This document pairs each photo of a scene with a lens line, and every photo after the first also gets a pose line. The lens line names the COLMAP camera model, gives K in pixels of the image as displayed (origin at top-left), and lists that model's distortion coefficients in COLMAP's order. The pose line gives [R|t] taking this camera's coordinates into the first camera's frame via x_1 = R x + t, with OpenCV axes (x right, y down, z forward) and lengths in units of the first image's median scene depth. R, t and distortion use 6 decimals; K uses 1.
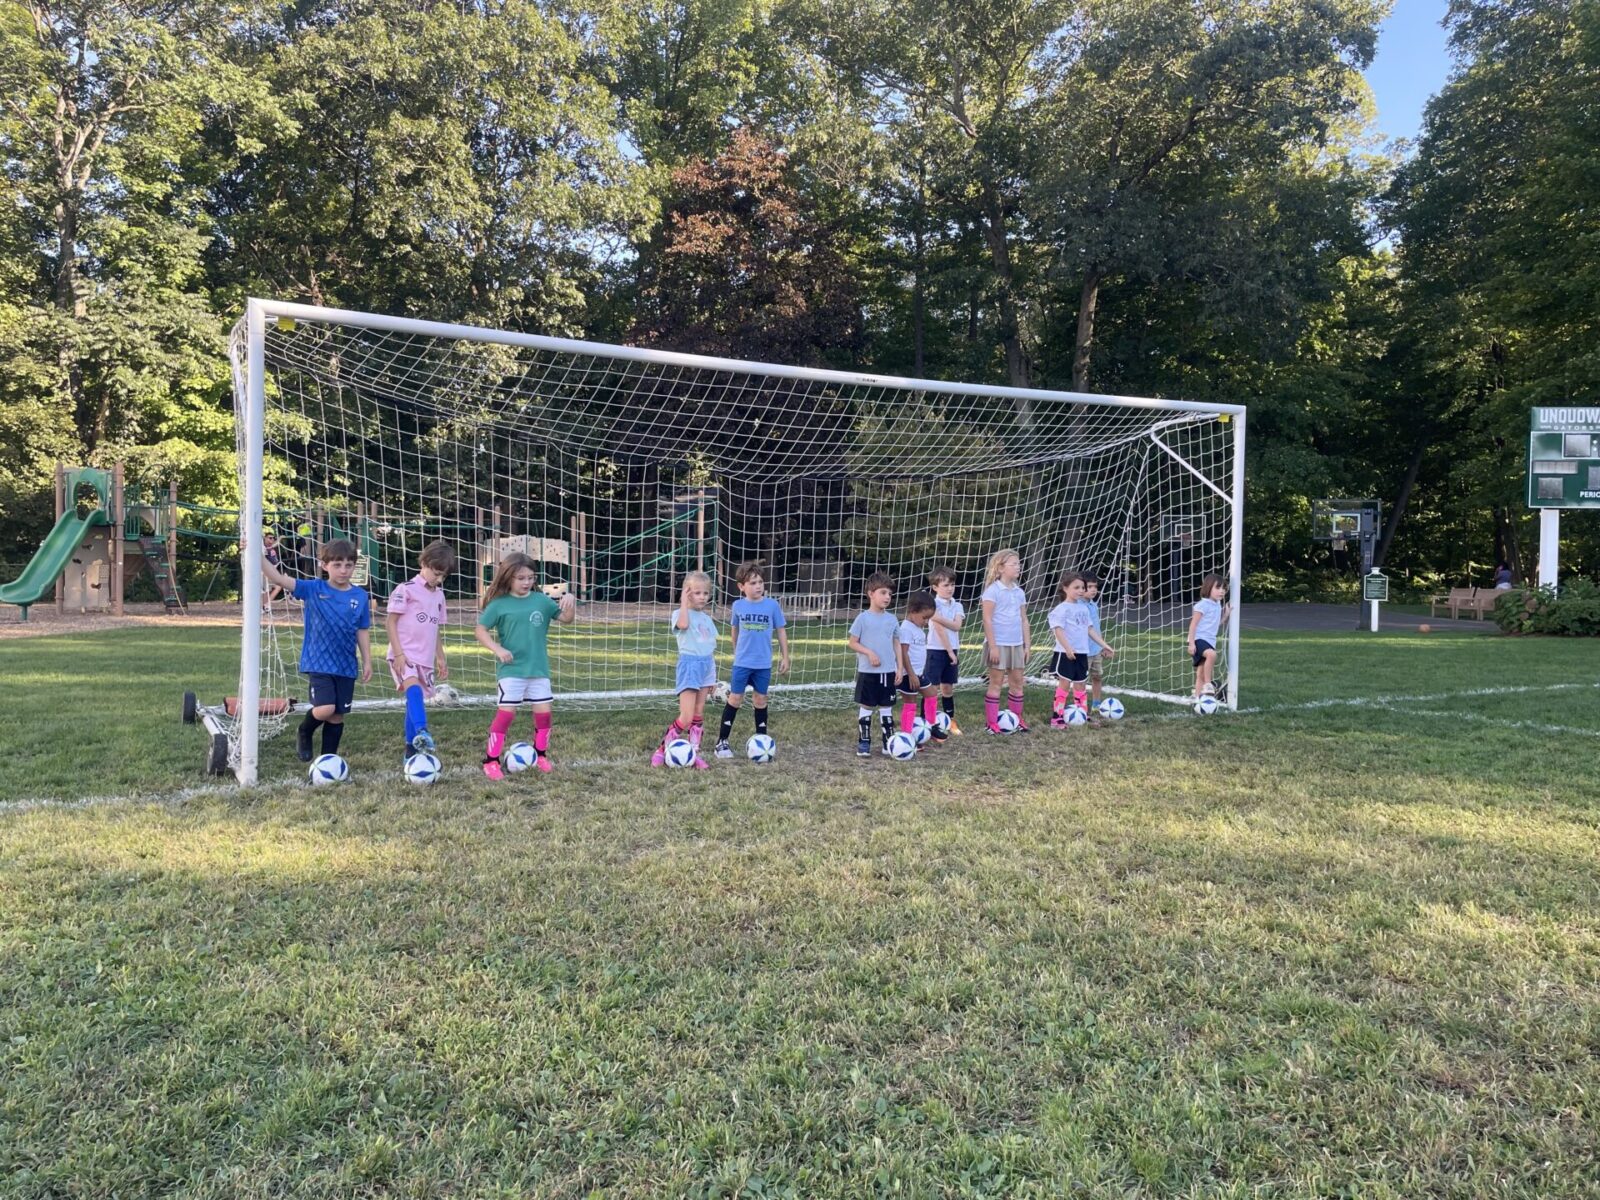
lens RADIAL K [[1183.7, 0, 787.3], [0, 1183.7, 591.9], [0, 0, 1]] dist [0.014145, -0.003855]
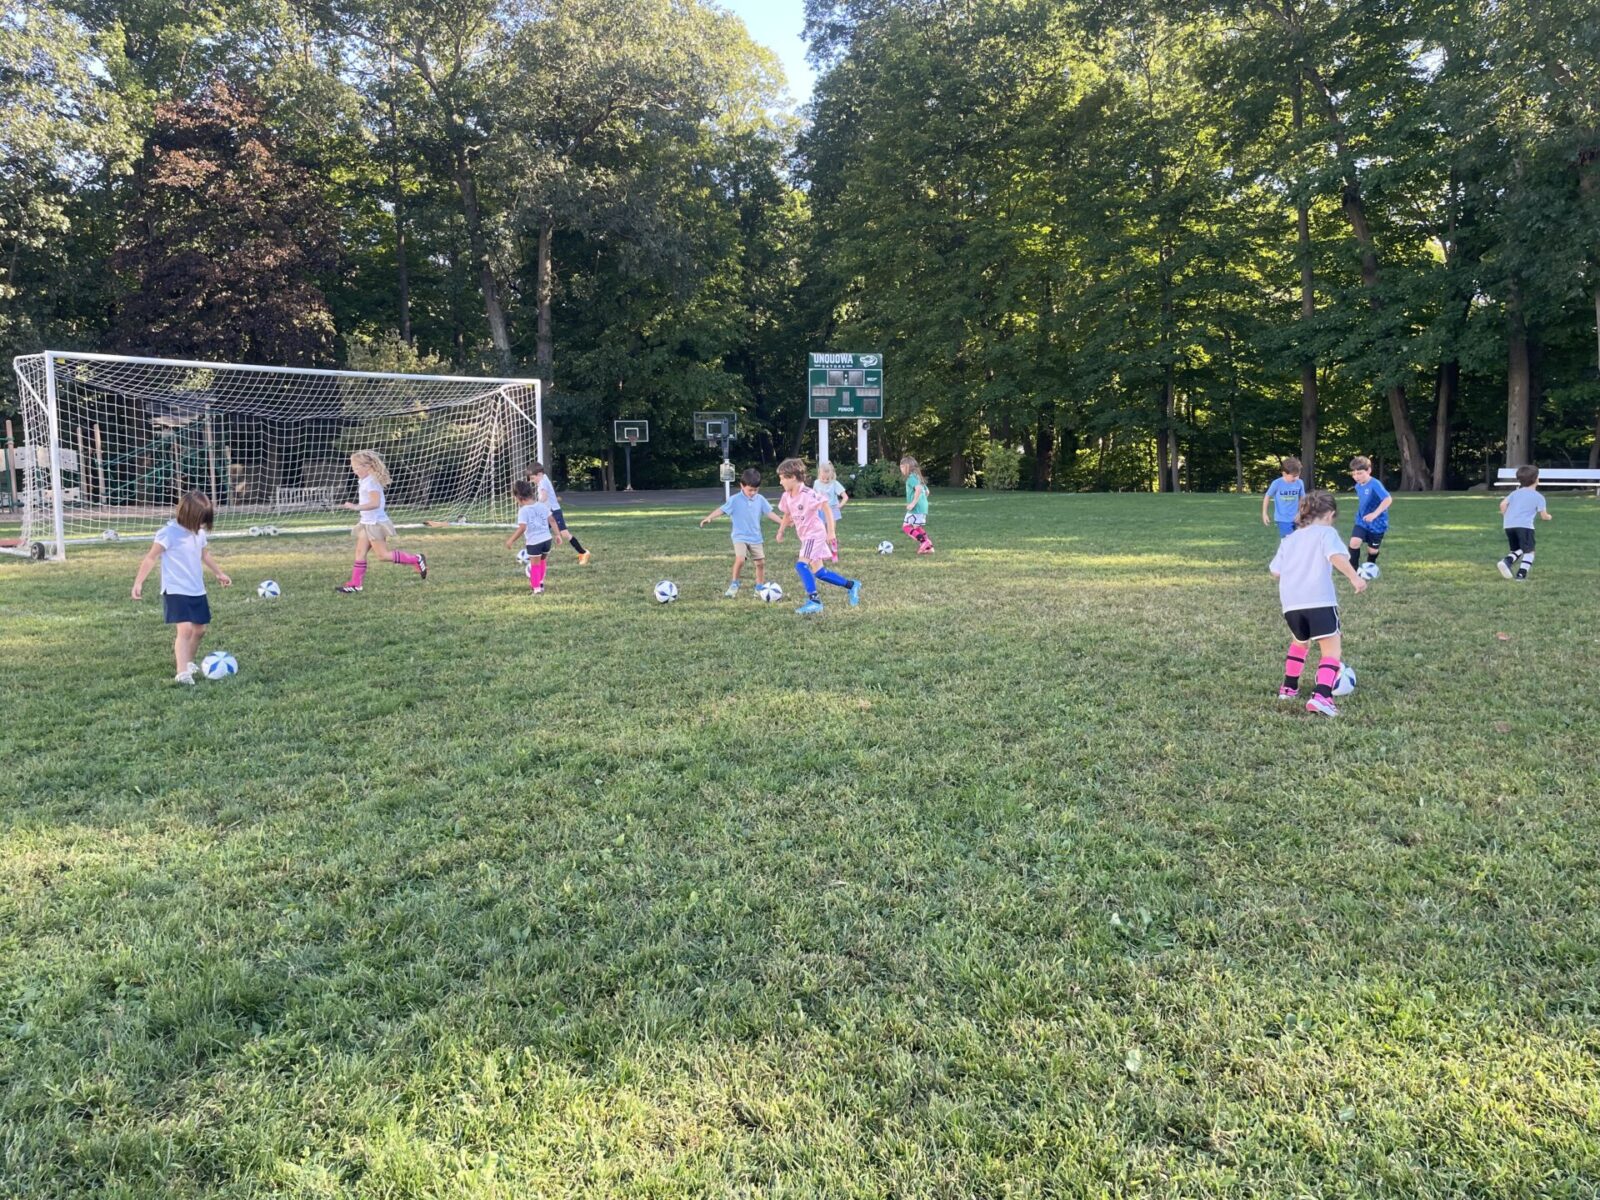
lens RADIAL K [[1195.2, 0, 802.4], [0, 1195.2, 611.9], [0, 0, 1]] dist [0.084640, -0.109216]
pose [[0.920358, -0.072146, 0.384365, -0.006984], [0.033630, 0.993796, 0.106010, 0.010207], [-0.389629, -0.084641, 0.917074, -0.311798]]
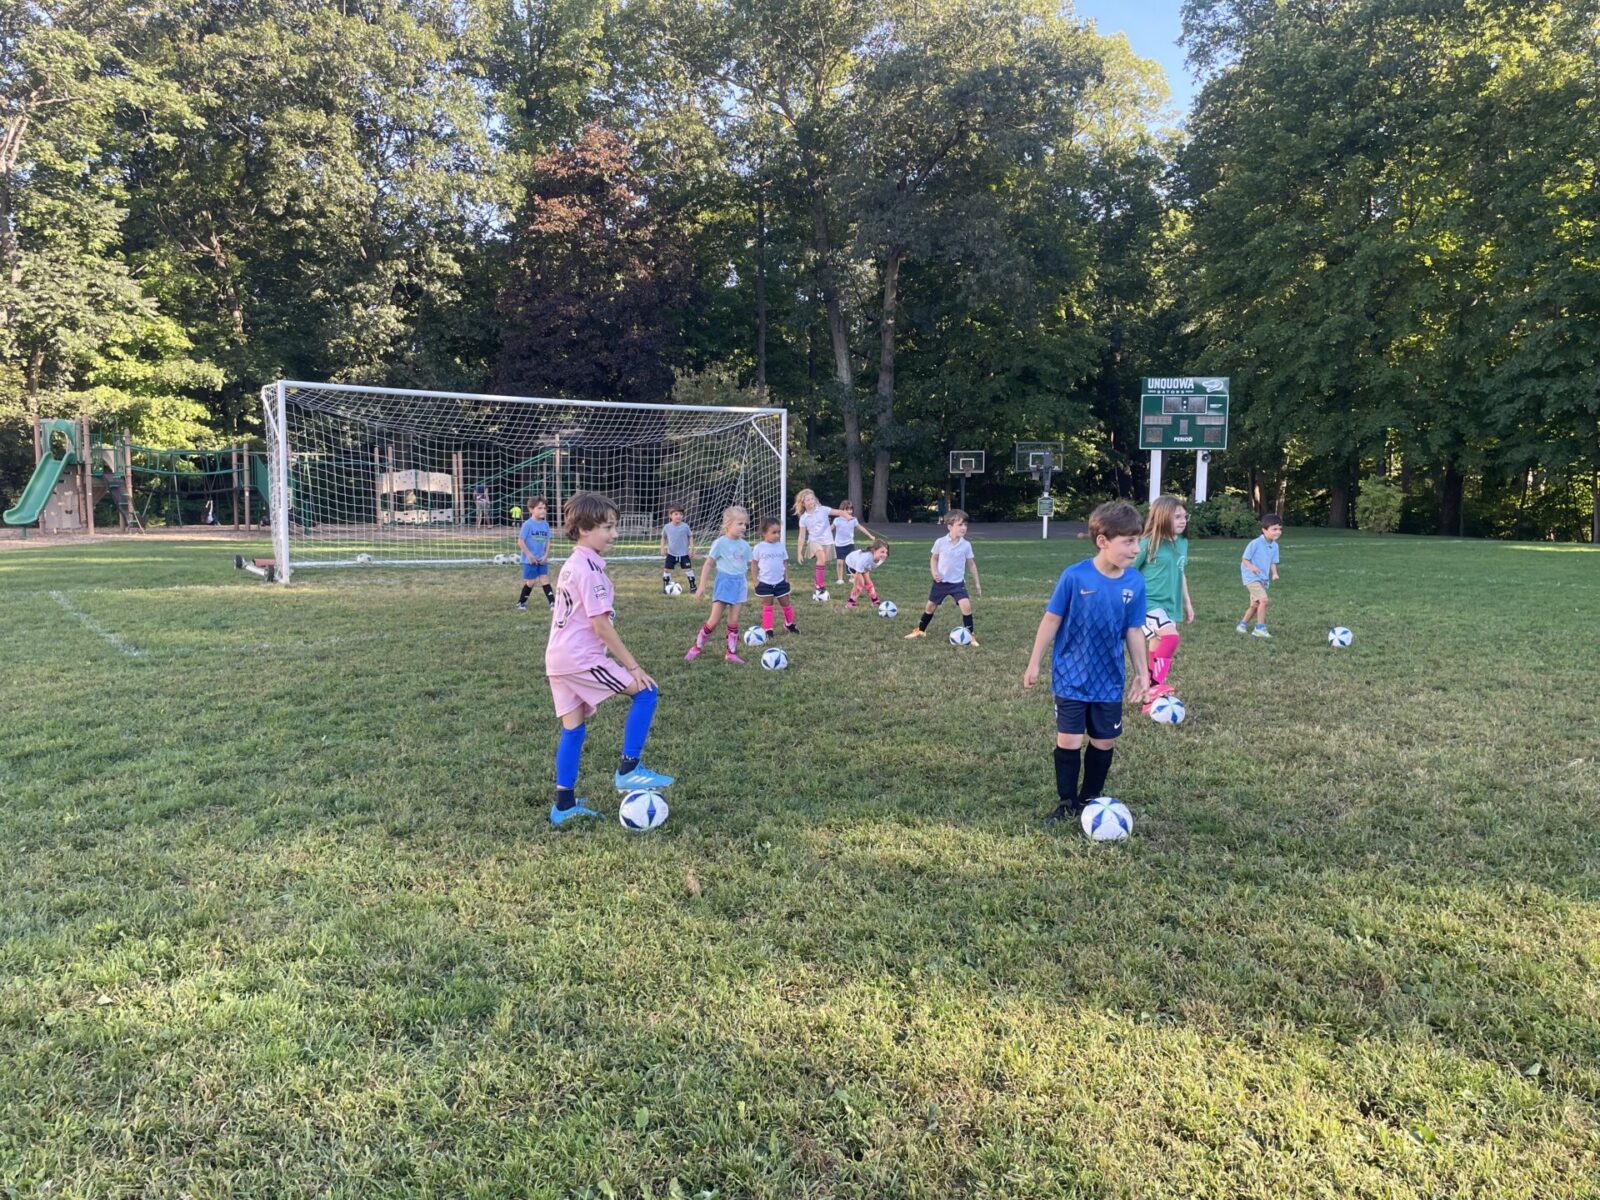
lens RADIAL K [[1195.2, 0, 822.6], [0, 1195.2, 607.3], [0, 0, 1]] dist [0.084640, -0.109216]
pose [[0.995179, -0.015007, 0.096920, 0.069467], [0.008040, 0.997381, 0.071877, 0.007455], [-0.097745, -0.070751, 0.992693, -0.269917]]
